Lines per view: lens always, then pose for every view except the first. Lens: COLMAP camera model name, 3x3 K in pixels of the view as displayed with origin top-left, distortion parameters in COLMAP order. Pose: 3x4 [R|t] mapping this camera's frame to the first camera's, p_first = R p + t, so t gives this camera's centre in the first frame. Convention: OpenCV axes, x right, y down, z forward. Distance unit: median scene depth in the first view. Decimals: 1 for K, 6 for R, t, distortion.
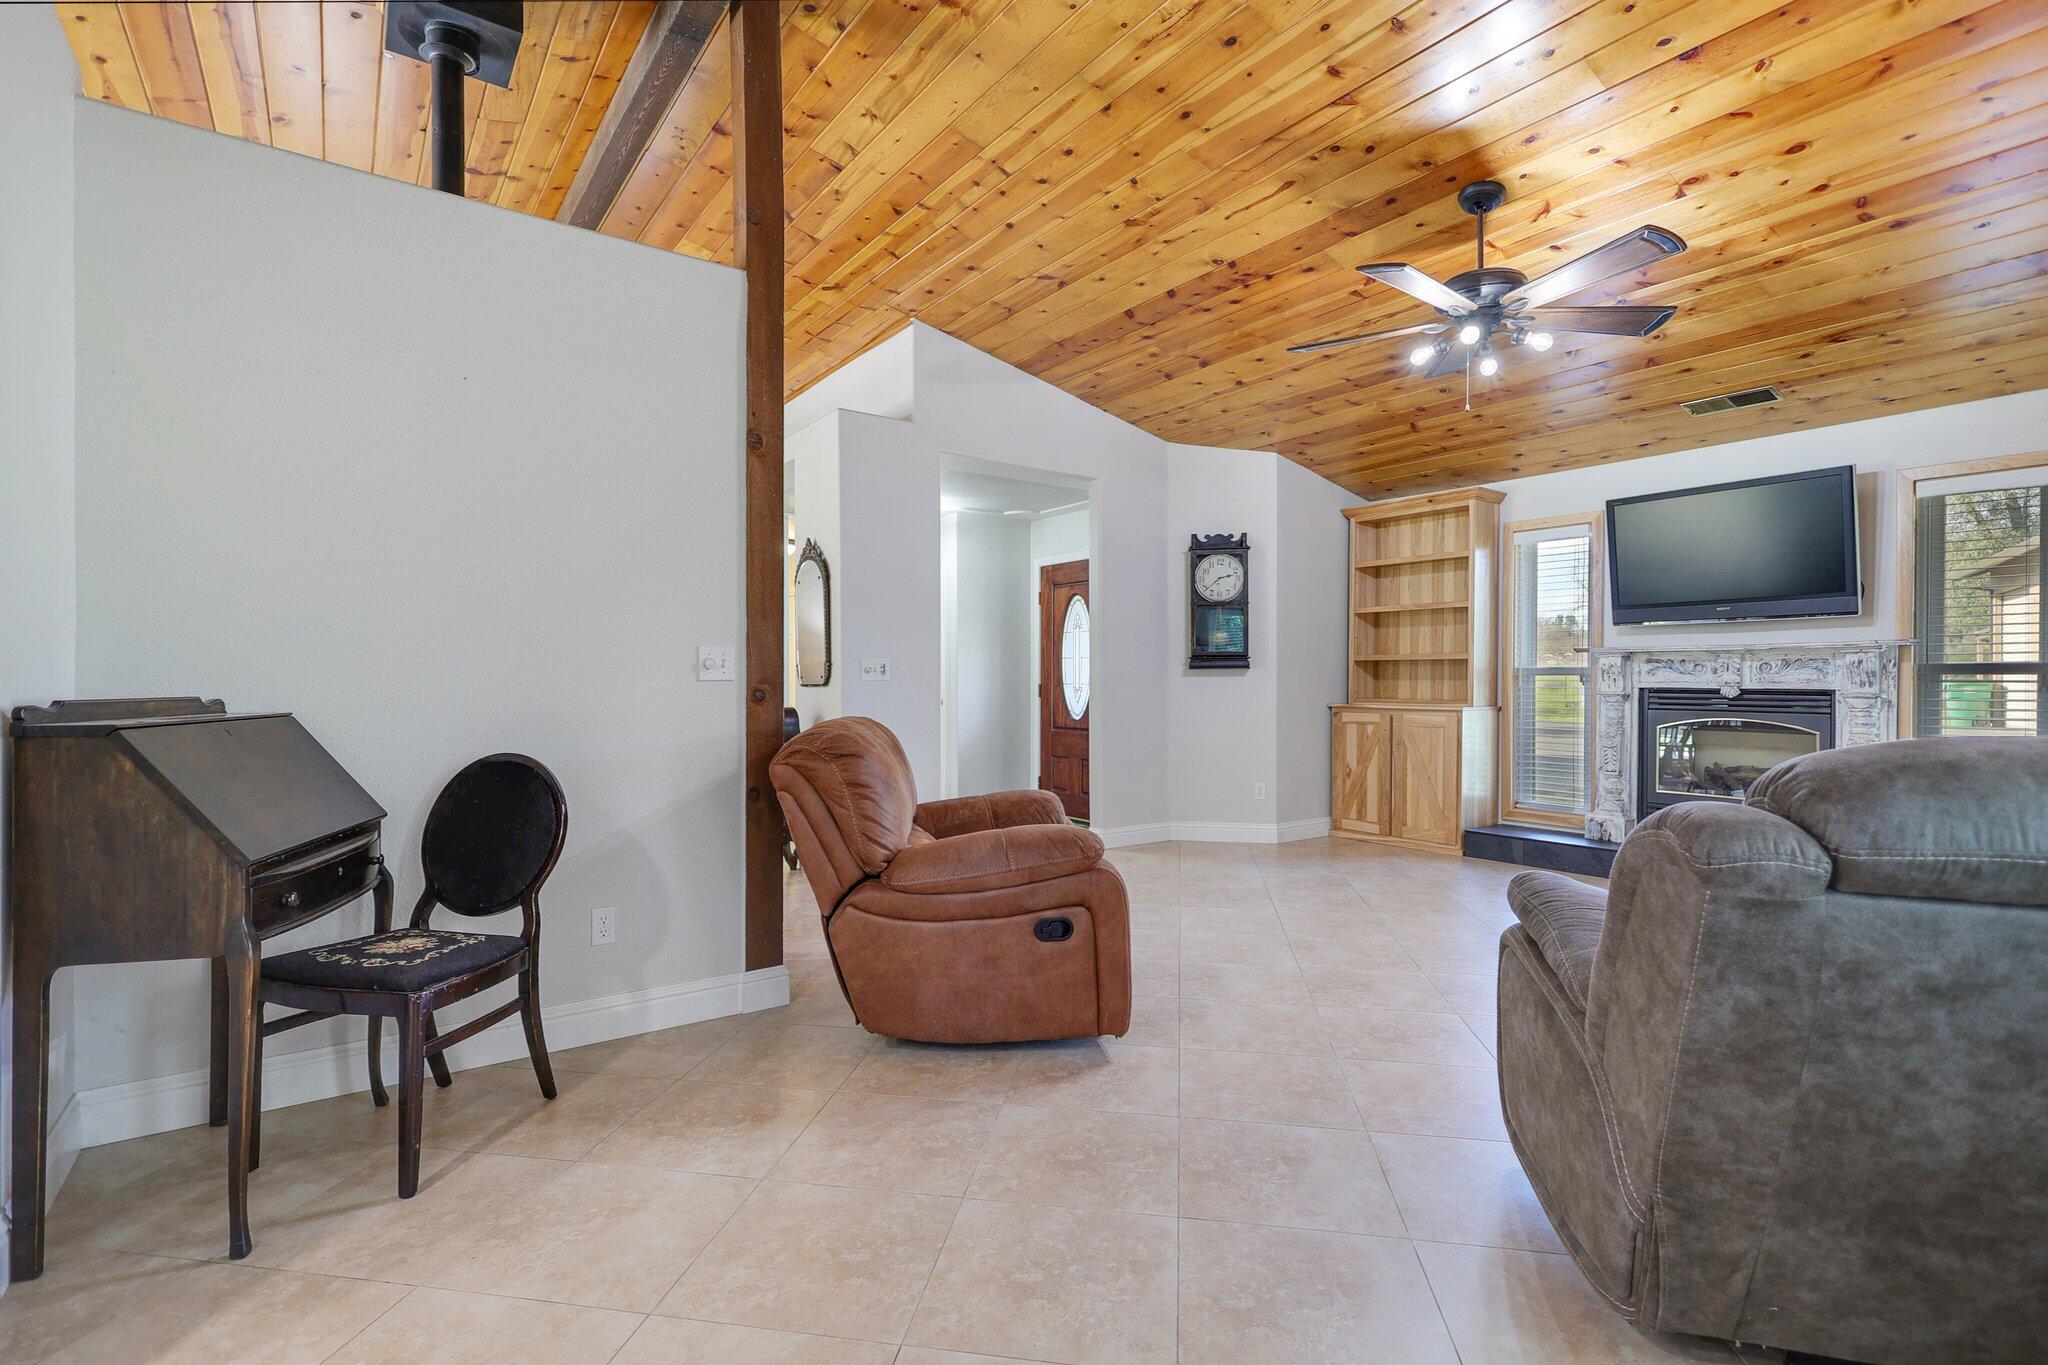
lens RADIAL K [[964.3, 0, 1037.7], [0, 964.3, 681.4], [0, 0, 1]] dist [0.002546, 0.000772]
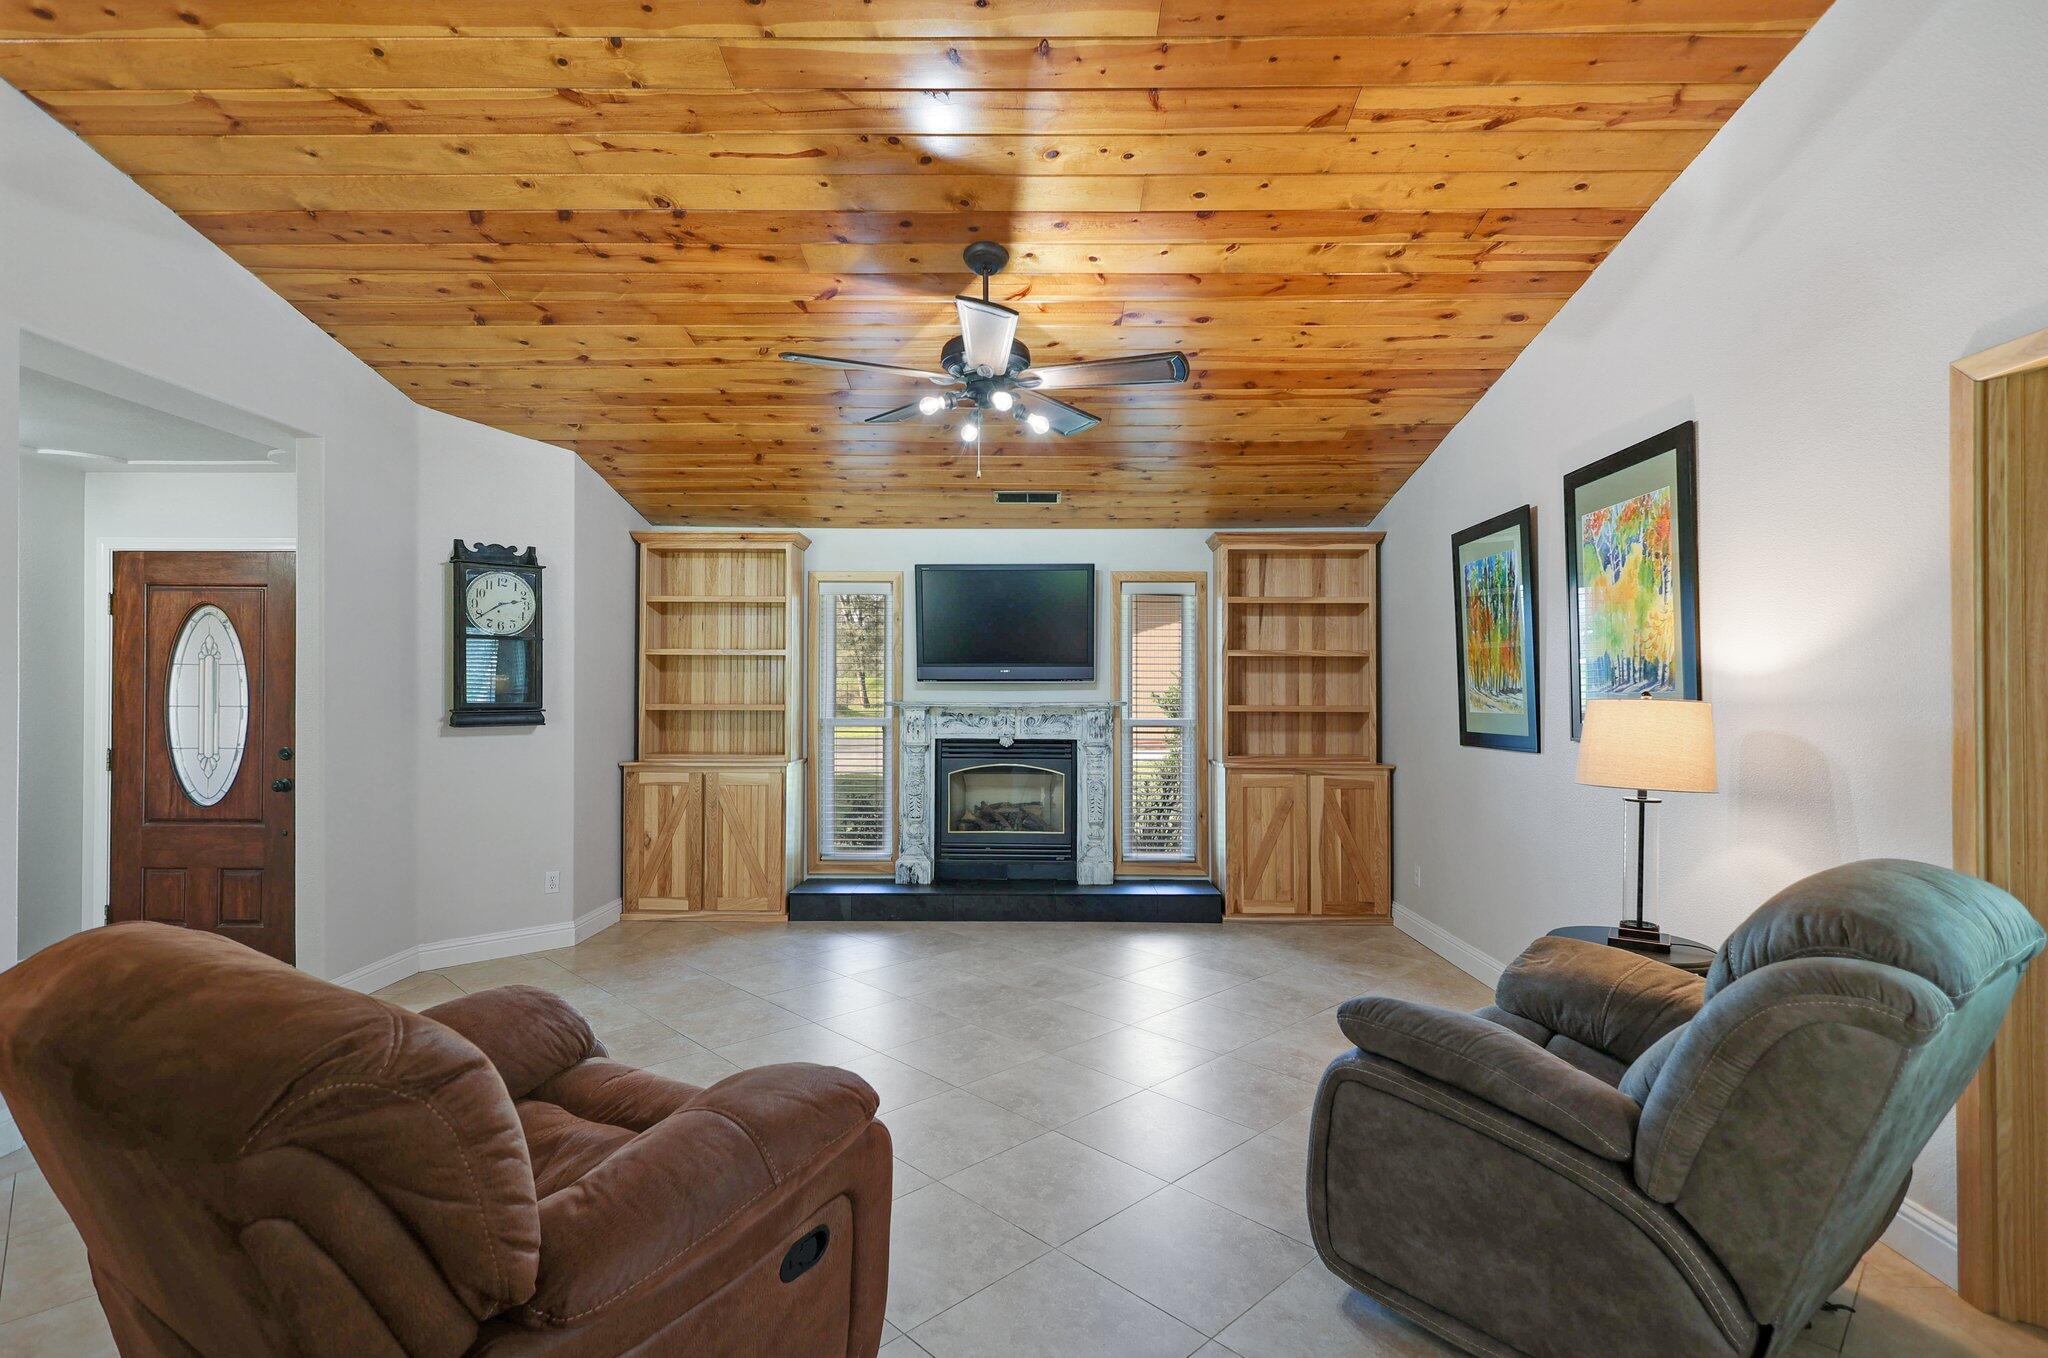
lens RADIAL K [[964.3, 0, 1031.5], [0, 964.3, 683.0], [0, 0, 1]] dist [0.002546, 0.000772]
pose [[0.599185, 0.011109, 0.800534, -0.184836], [-0.002357, 0.999924, -0.012111, -0.043133], [-0.800607, 0.005370, 0.599165, 0.255784]]
